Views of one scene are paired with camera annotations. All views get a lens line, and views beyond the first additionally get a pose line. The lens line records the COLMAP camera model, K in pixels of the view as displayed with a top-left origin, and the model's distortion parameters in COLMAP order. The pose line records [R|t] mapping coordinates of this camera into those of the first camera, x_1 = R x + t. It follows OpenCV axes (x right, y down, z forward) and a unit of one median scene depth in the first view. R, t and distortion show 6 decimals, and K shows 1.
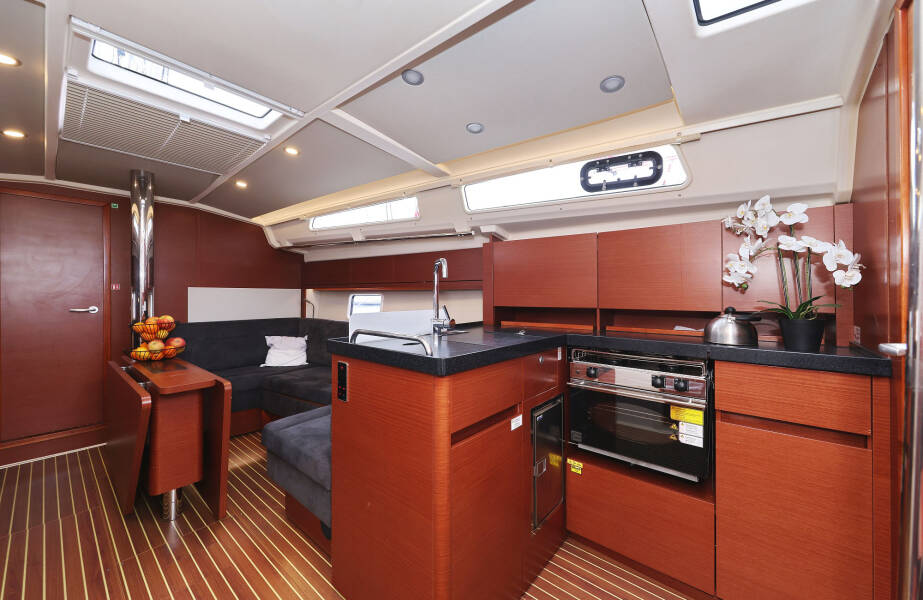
lens RADIAL K [[344.7, 0, 481.2], [0, 344.7, 305.4], [0, 0, 1]] dist [0.000937, -0.000675]
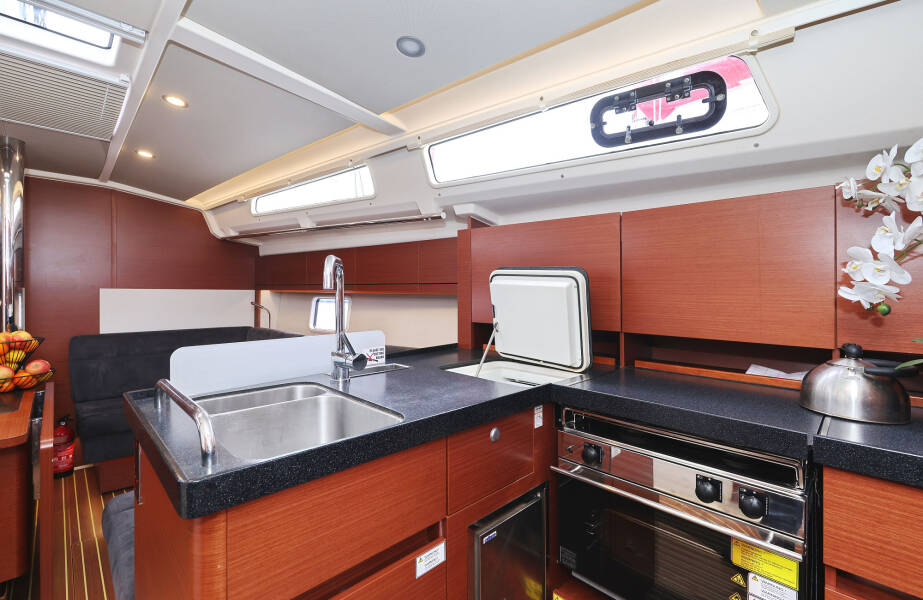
lens RADIAL K [[400.3, 0, 488.2], [0, 400.3, 298.5], [0, 0, 1]] dist [-0.000306, 0.000076]
pose [[0.995713, 0.009882, -0.091971, 0.162544], [-0.010826, 0.999894, -0.009774, -0.043824], [0.091865, 0.010728, 0.995714, 0.248364]]
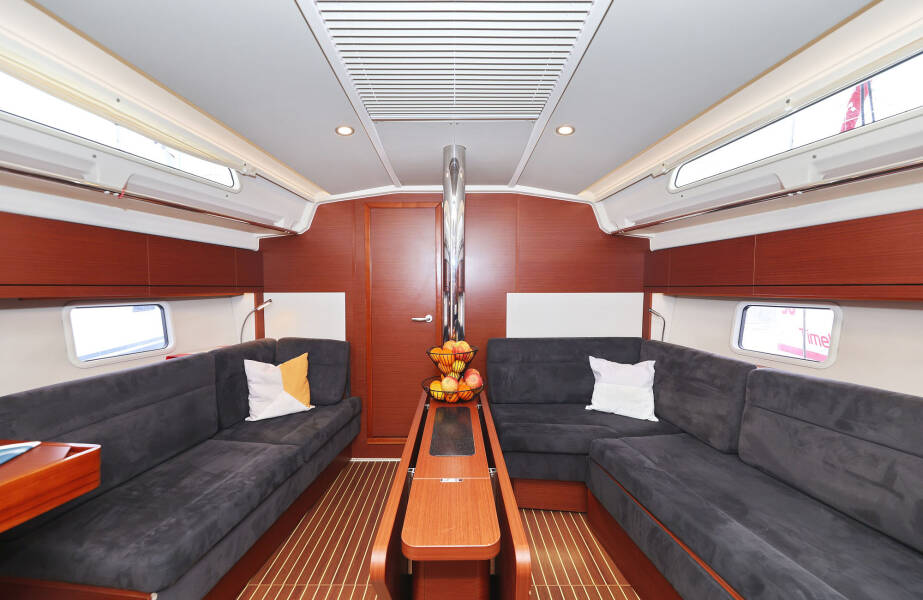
lens RADIAL K [[372.8, 0, 478.7], [0, 372.8, 306.4], [0, 0, 1]] dist [0.003418, -0.000252]
pose [[0.645177, 0.040206, -0.762974, -0.326067], [-0.019240, 0.999153, 0.036382, -0.073077], [0.763791, -0.008793, 0.645404, 0.551705]]
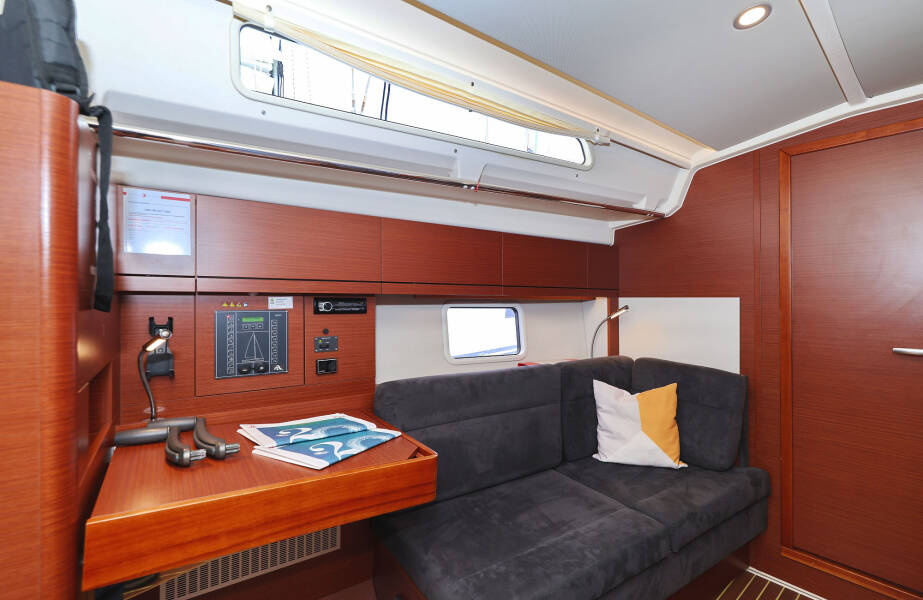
lens RADIAL K [[400.3, 0, 432.9], [0, 400.3, 294.3], [0, 0, 1]] dist [-0.000306, 0.000076]
pose [[-0.262328, -0.021973, -0.964728, -0.569427], [-0.025731, 0.999545, -0.015769, -0.042146], [0.964636, 0.020686, -0.262774, 0.606861]]
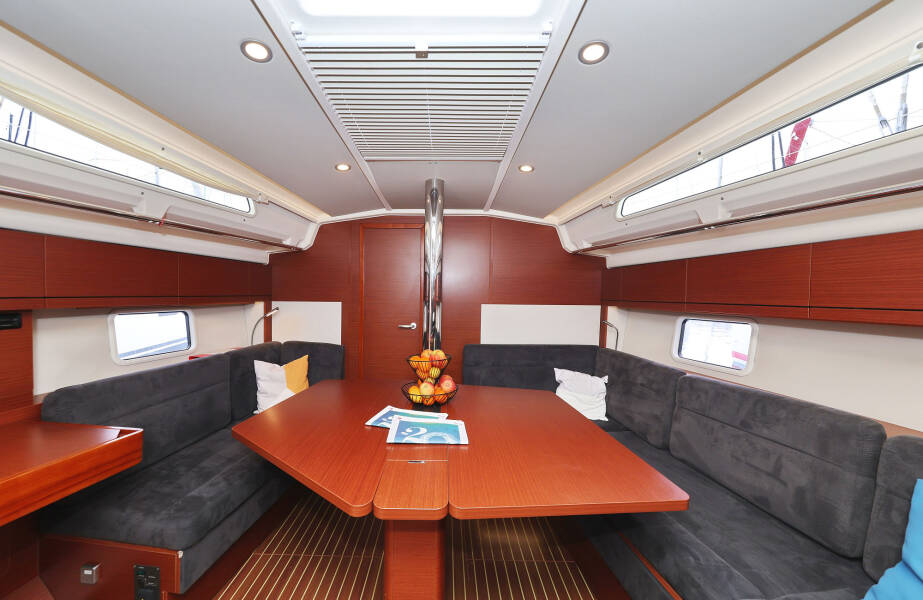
lens RADIAL K [[344.7, 0, 449.5], [0, 344.7, 297.8], [0, 0, 1]] dist [0.000937, -0.000675]
pose [[0.612087, 0.013104, -0.790682, -0.255034], [-0.026256, 0.999648, -0.003759, -0.090882], [0.790355, 0.023061, 0.612215, 0.531907]]
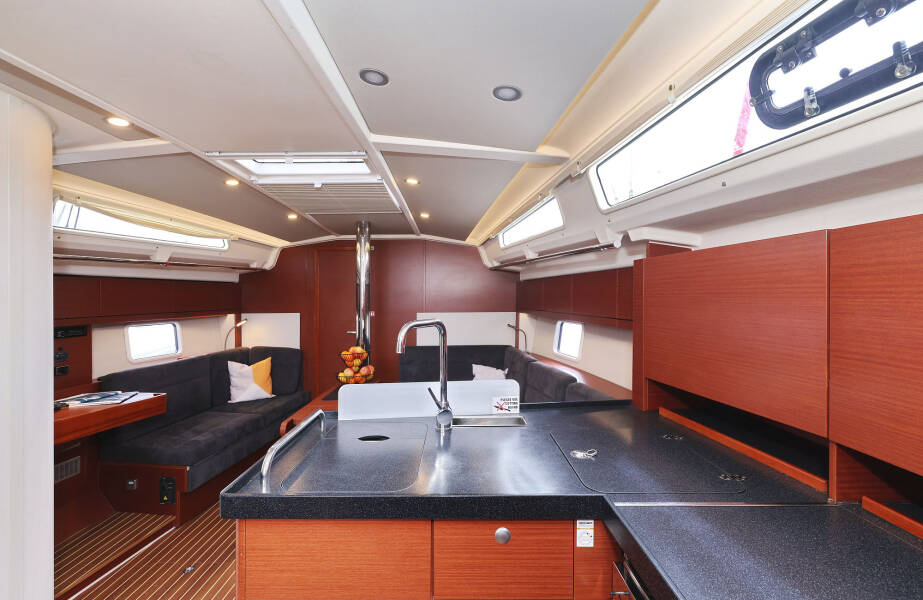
lens RADIAL K [[432.3, 0, 460.3], [0, 432.3, 296.5], [0, 0, 1]] dist [-0.003270, 0.000019]
pose [[0.603302, -0.003088, -0.797507, 0.452957], [-0.009865, 0.999887, -0.011334, -0.128092], [0.797451, 0.014706, 0.603204, 0.410283]]
